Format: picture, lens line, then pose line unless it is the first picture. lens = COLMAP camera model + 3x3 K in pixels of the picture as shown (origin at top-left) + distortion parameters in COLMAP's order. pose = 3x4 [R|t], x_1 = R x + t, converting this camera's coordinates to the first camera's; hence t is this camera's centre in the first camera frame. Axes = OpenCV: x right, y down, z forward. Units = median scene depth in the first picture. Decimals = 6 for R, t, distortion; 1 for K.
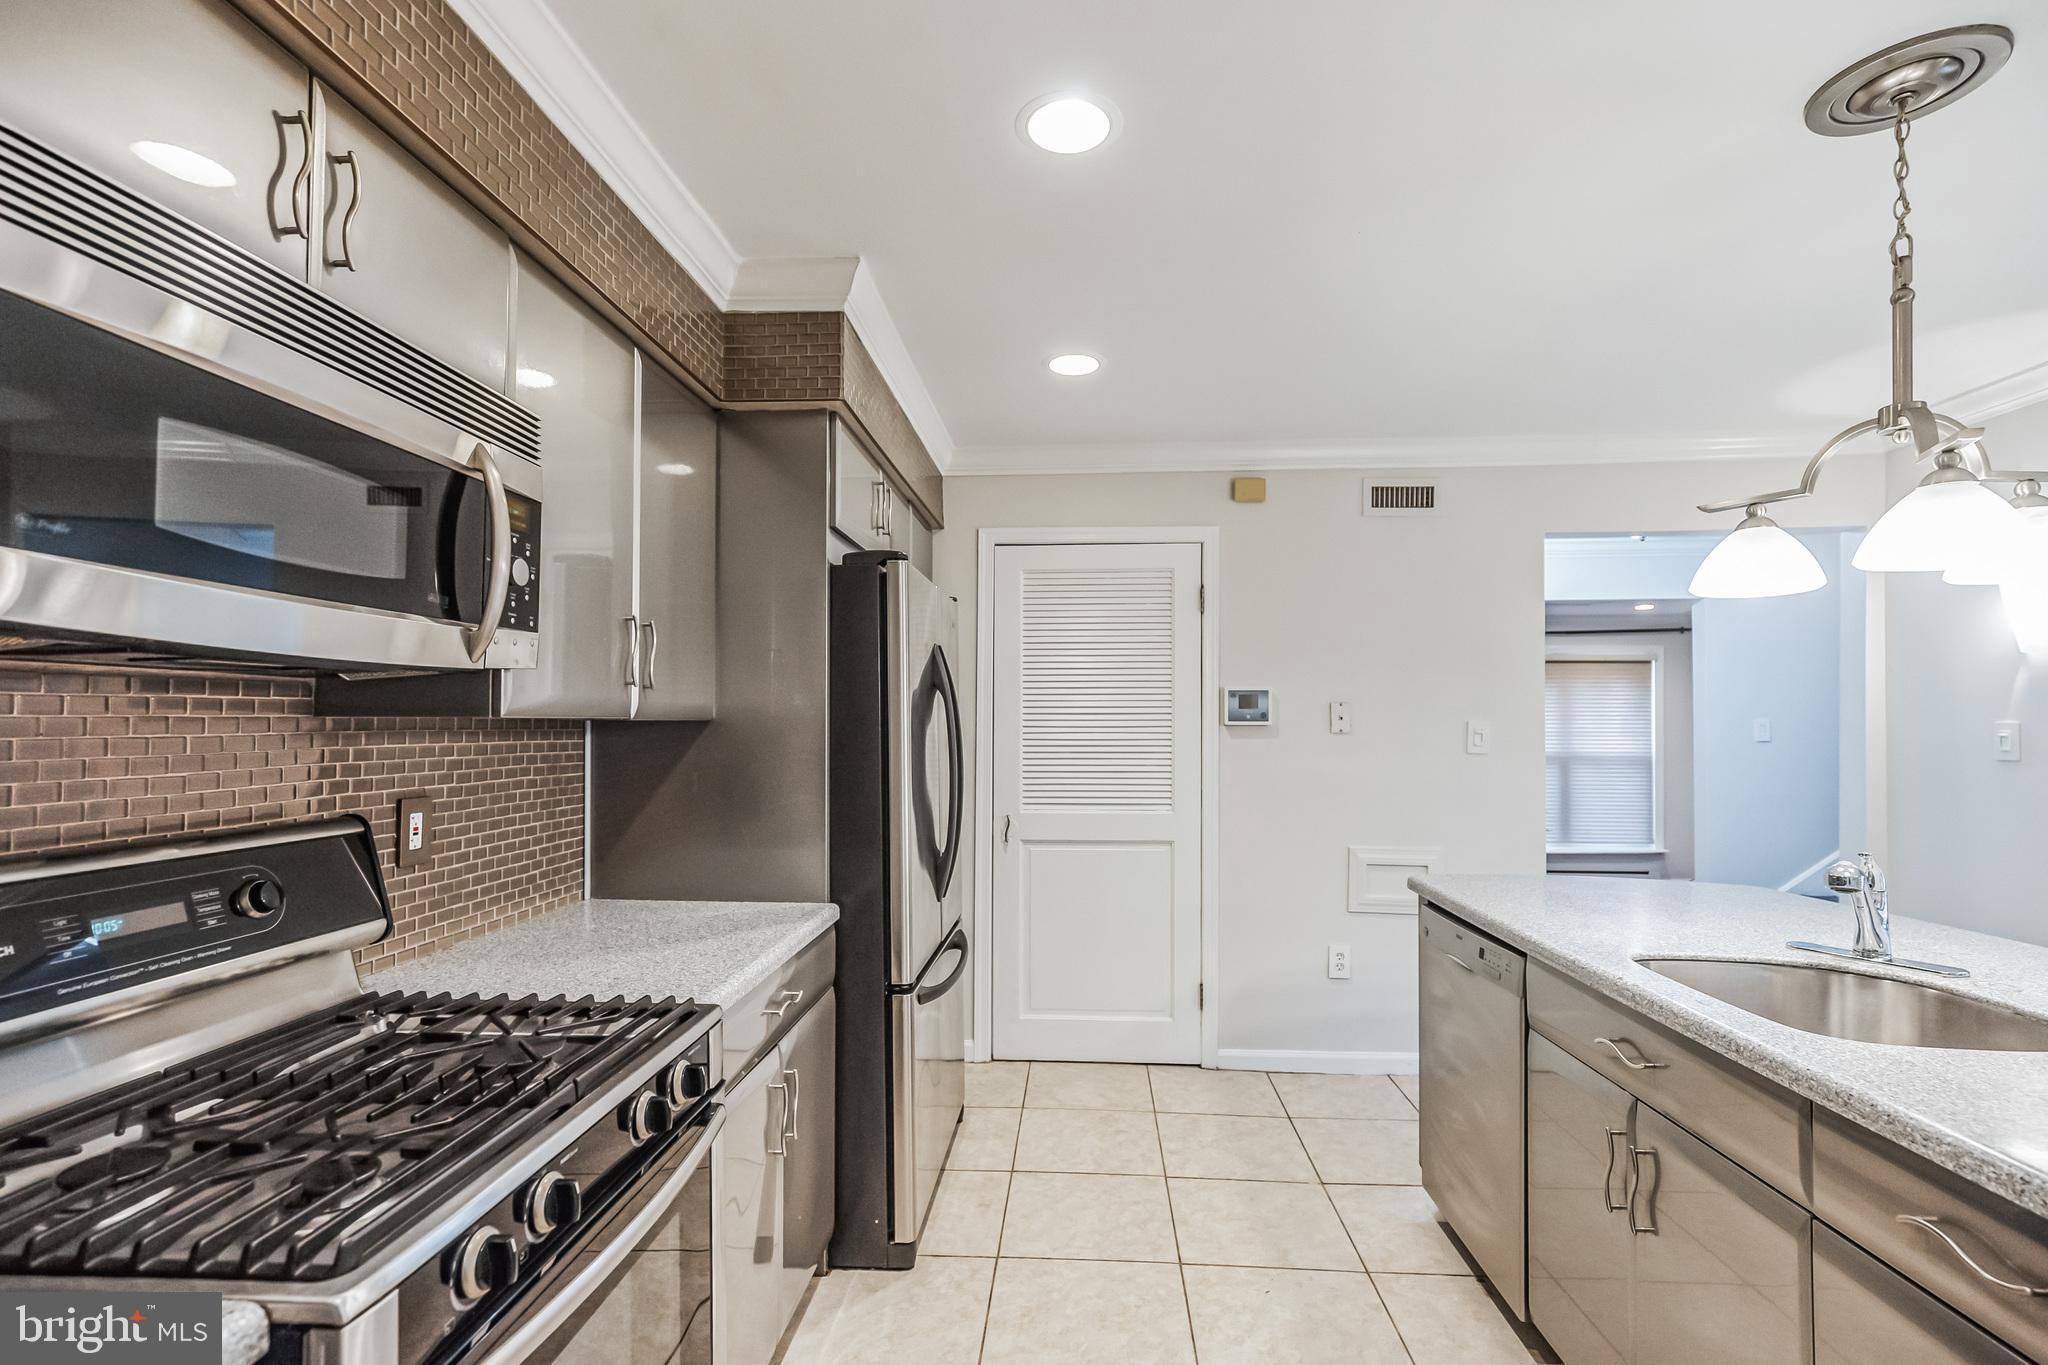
lens RADIAL K [[940.6, 0, 1020.7], [0, 940.6, 711.1], [0, 0, 1]] dist [-0.013405, 0.007855]
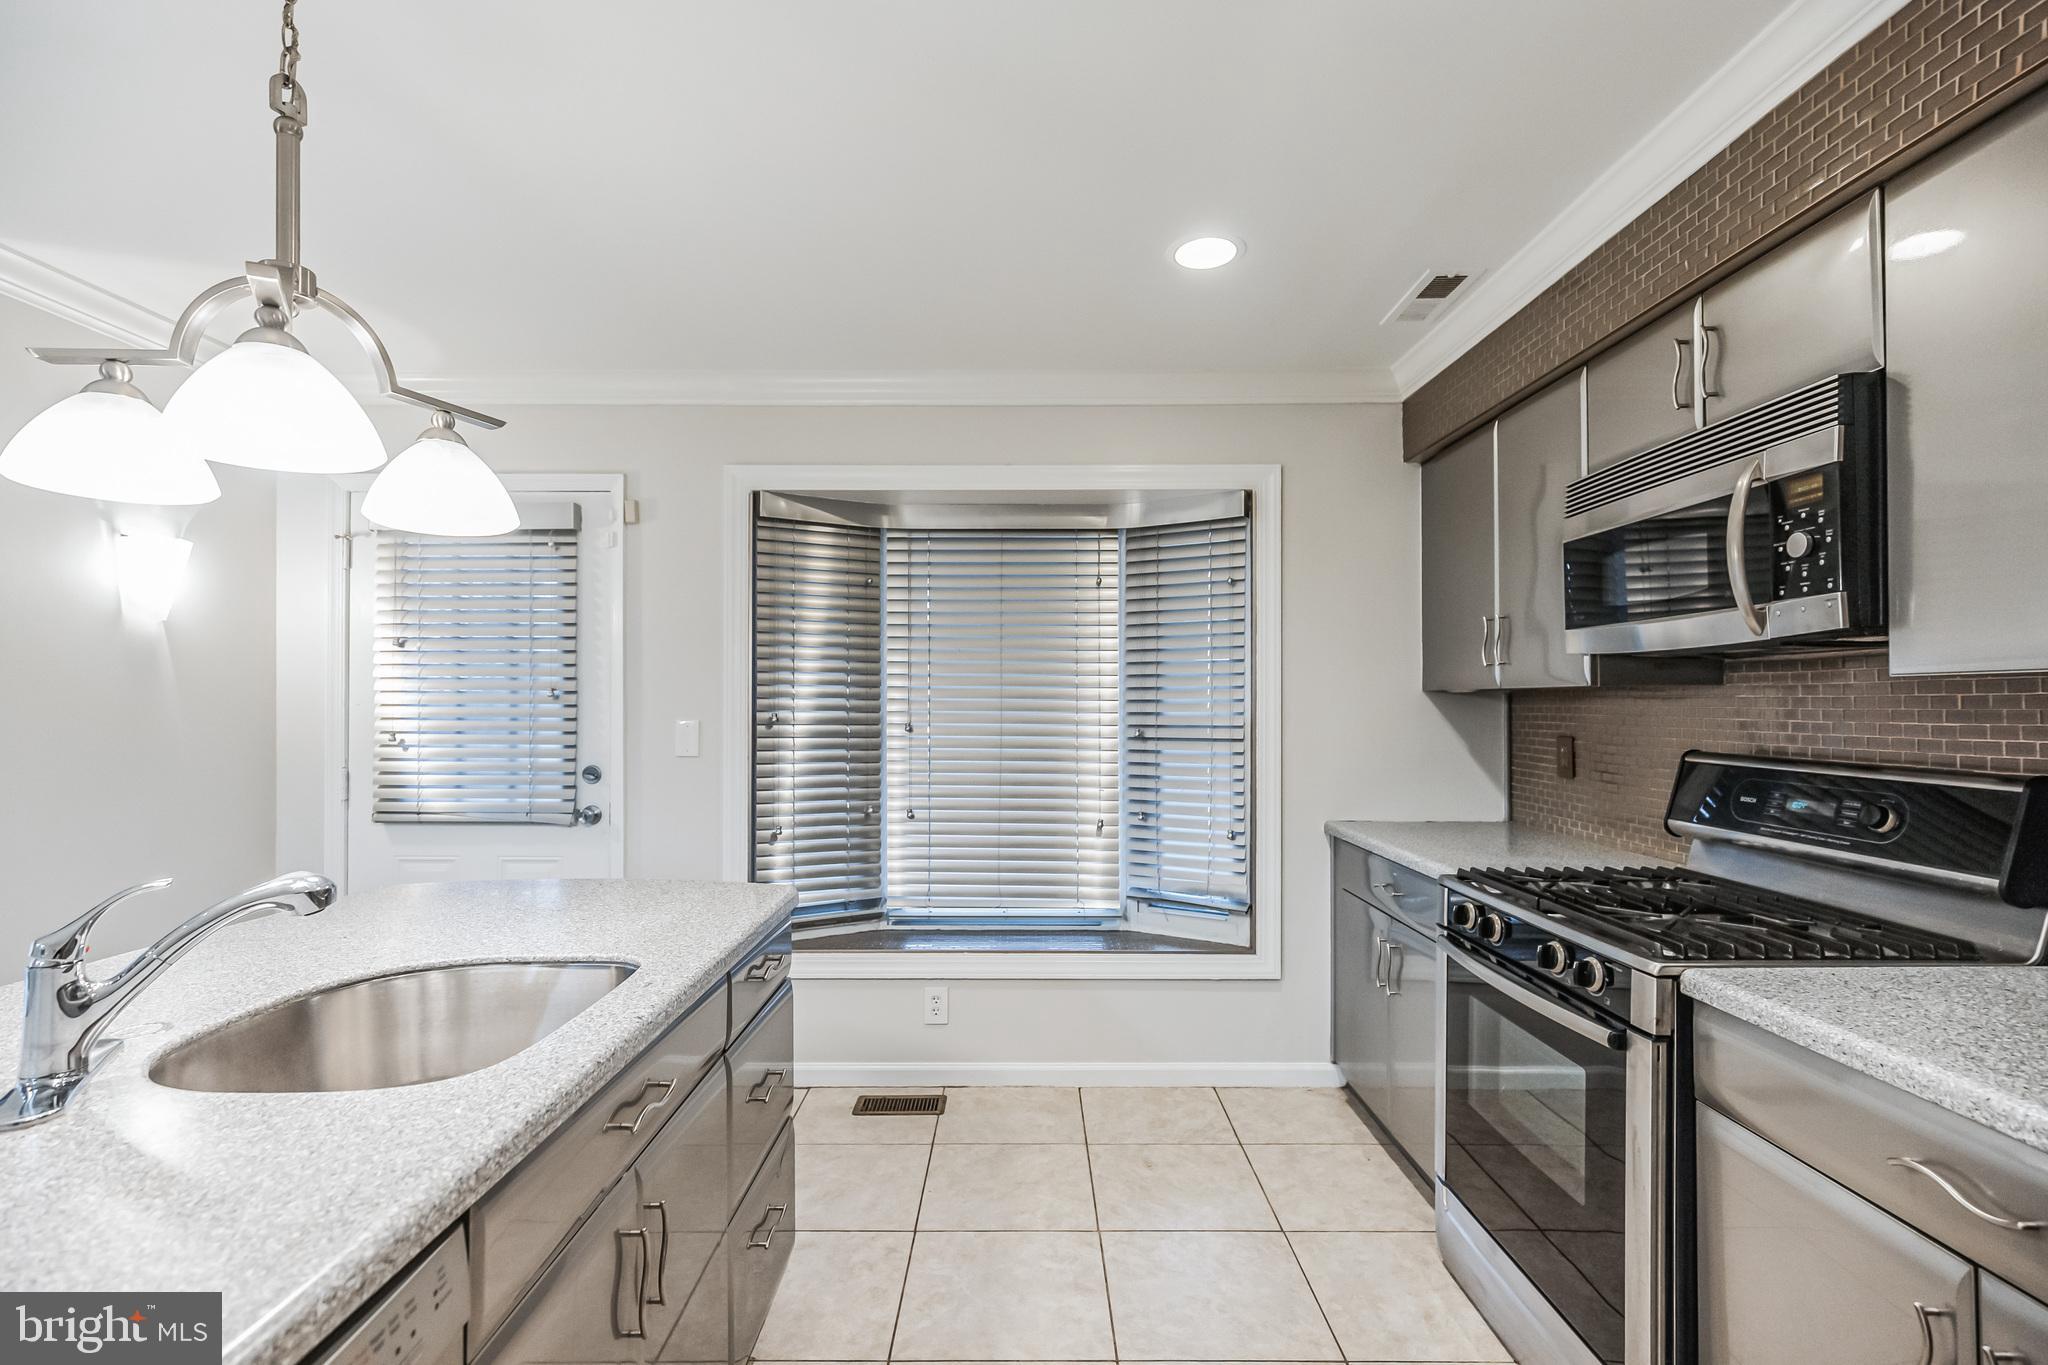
lens RADIAL K [[940.6, 0, 1016.0], [0, 940.6, 696.0], [0, 0, 1]] dist [-0.013405, 0.007855]
pose [[-0.997643, 0.000920, -0.068612, 0.252232], [0.002448, 0.999751, -0.022186, 0.027730], [0.068574, -0.022302, -0.997397, 1.139689]]
